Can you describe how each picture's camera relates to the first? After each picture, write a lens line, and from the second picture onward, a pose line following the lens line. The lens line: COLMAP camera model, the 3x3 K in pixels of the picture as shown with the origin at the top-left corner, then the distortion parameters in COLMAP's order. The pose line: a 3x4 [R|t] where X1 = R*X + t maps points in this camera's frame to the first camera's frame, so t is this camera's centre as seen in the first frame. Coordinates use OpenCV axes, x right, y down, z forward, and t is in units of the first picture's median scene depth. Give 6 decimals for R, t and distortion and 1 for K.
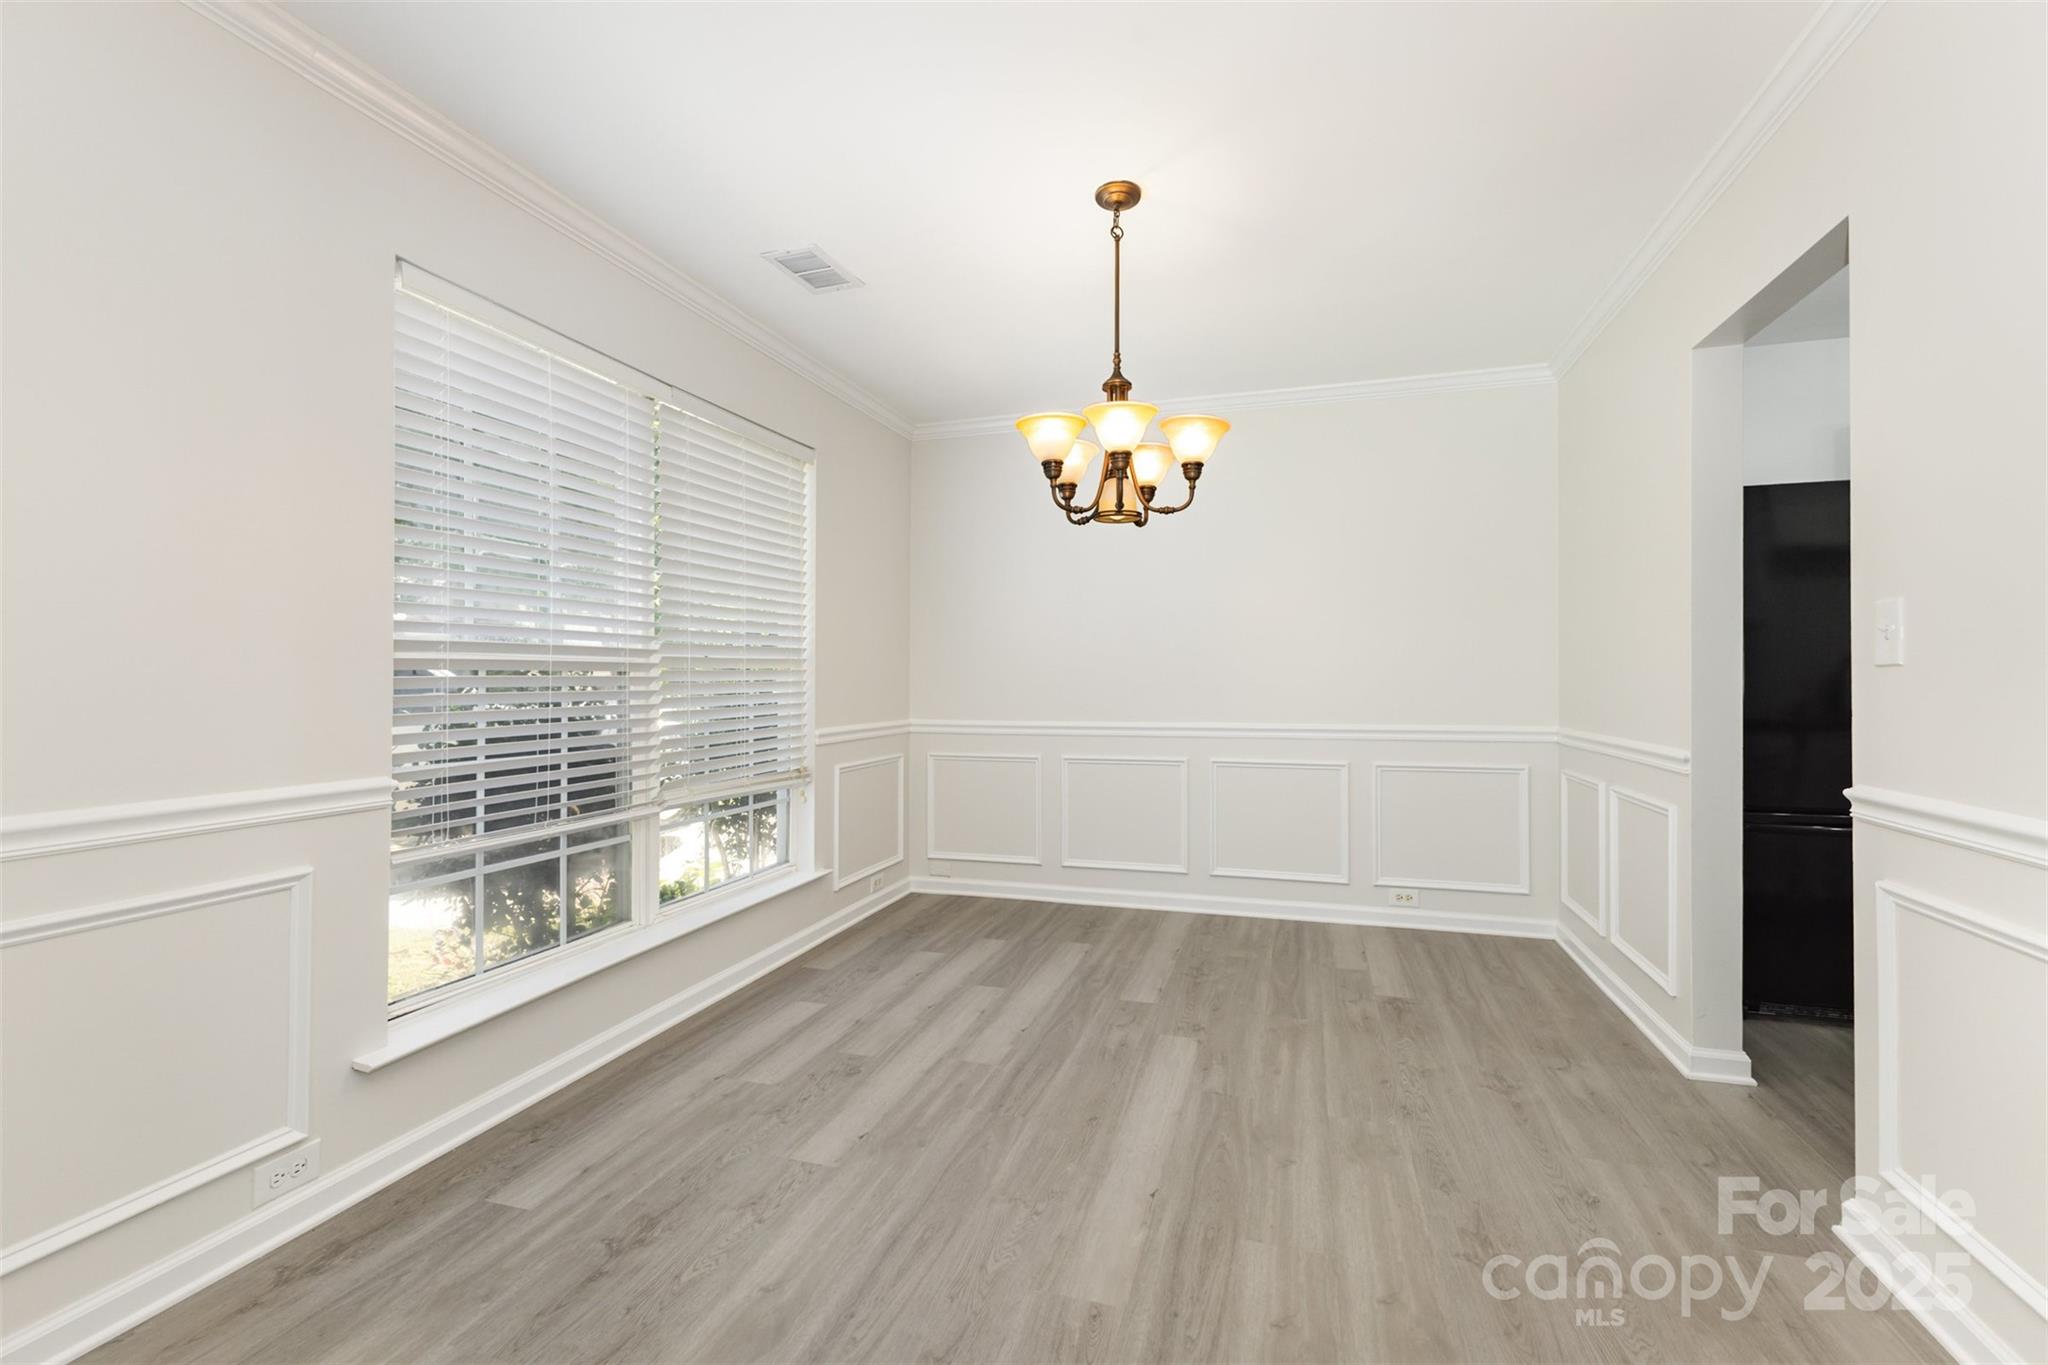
lens RADIAL K [[878.0, 0, 1032.4], [0, 878.0, 685.9], [0, 0, 1]] dist [0.011128, -0.000006]
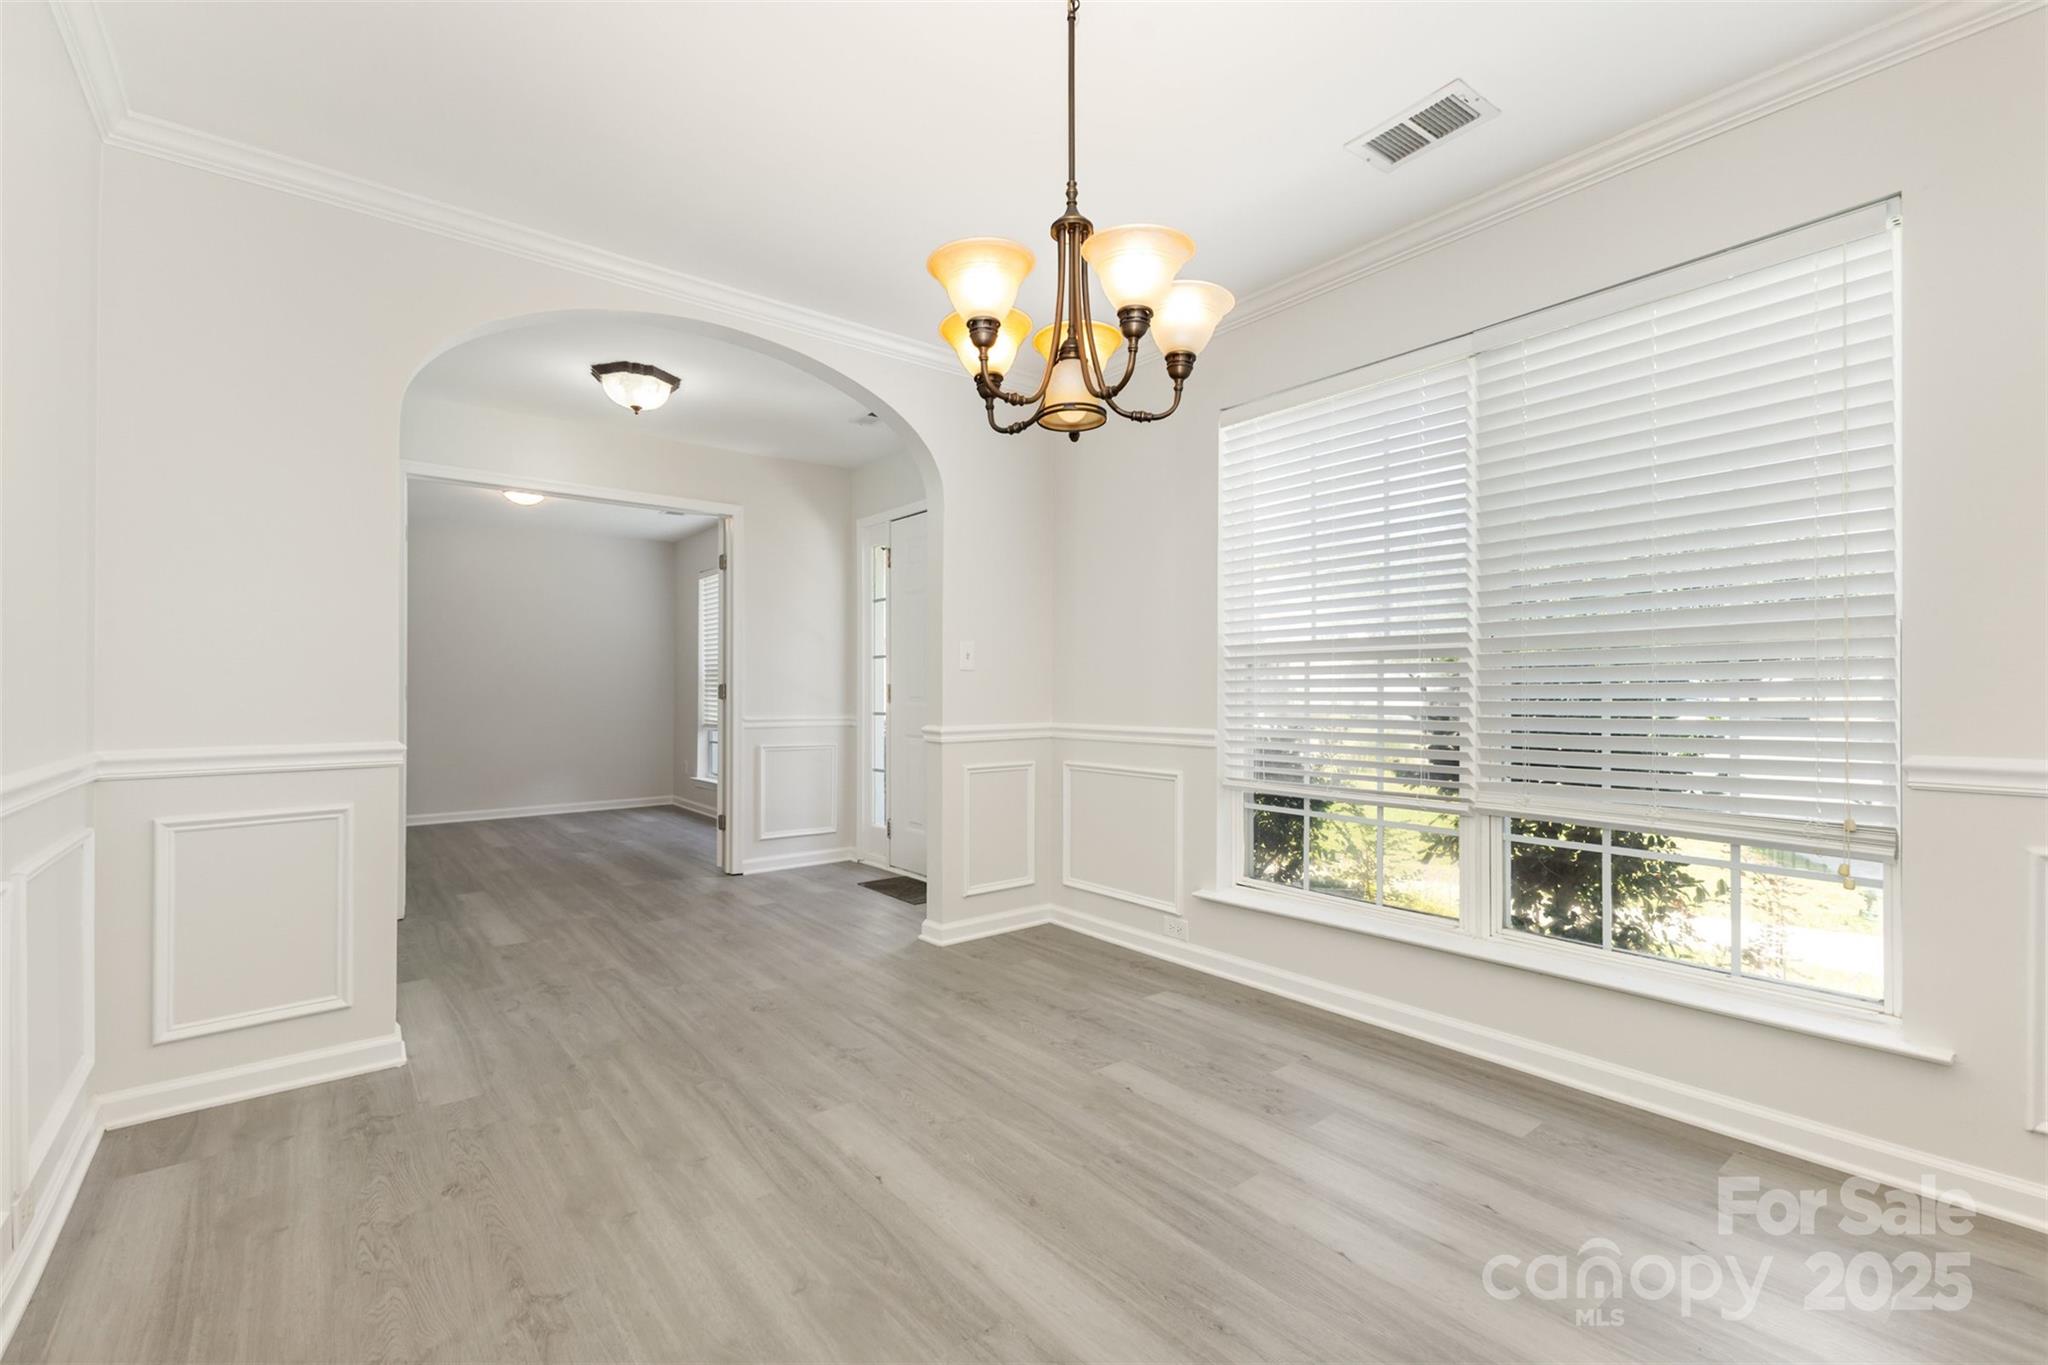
lens RADIAL K [[878.0, 0, 1032.4], [0, 878.0, 685.9], [0, 0, 1]] dist [0.011128, -0.000006]
pose [[-0.554479, 0.000163, -0.832198, 0.800857], [-0.000644, 1.000000, 0.000624, 0.018439], [0.832197, 0.000882, -0.554479, 1.562570]]
